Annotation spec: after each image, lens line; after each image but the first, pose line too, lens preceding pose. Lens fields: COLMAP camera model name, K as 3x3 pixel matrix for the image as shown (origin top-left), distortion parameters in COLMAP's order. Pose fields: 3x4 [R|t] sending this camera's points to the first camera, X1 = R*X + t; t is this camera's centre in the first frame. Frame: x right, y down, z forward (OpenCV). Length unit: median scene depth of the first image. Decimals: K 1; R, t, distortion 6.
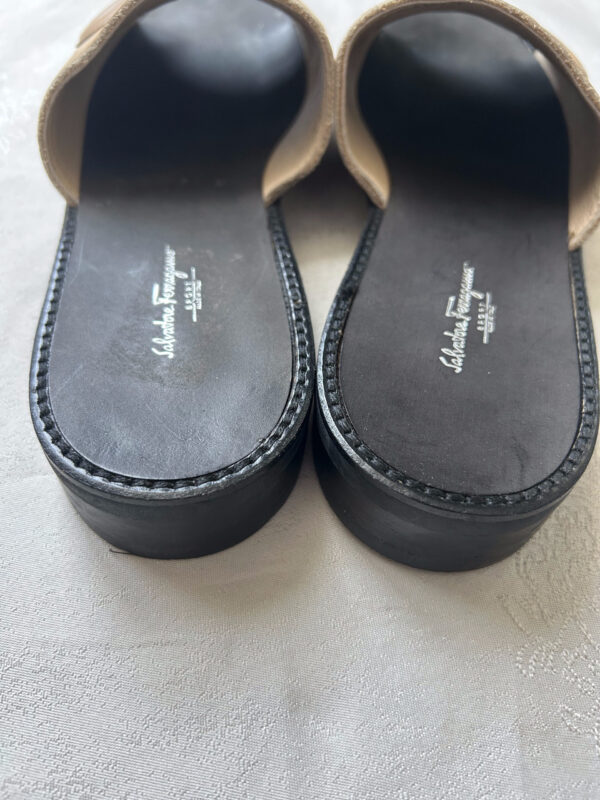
lens RADIAL K [[615.5, 0, 300.0], [0, 615.5, 400.0], [0, 0, 1]] dist [-0.005523, -0.002148]
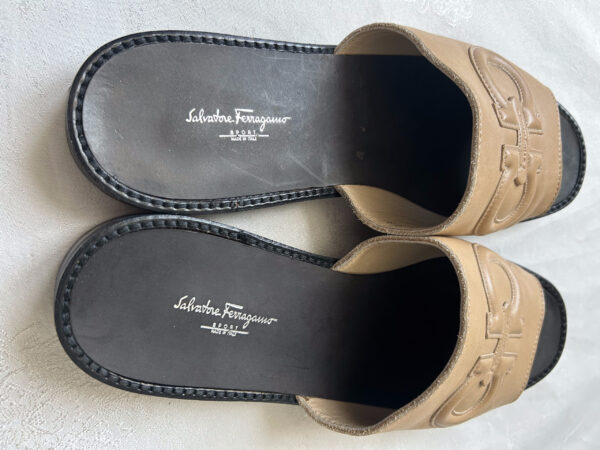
lens RADIAL K [[455.1, 0, 300.0], [0, 455.1, 225.0], [0, 0, 1]] dist [0.005421, -0.003610]
pose [[-0.016277, 0.999867, 0.000774, 0.042513], [-0.981388, -0.016124, 0.191357, -0.527776], [0.191344, 0.002355, 0.981520, -0.062778]]
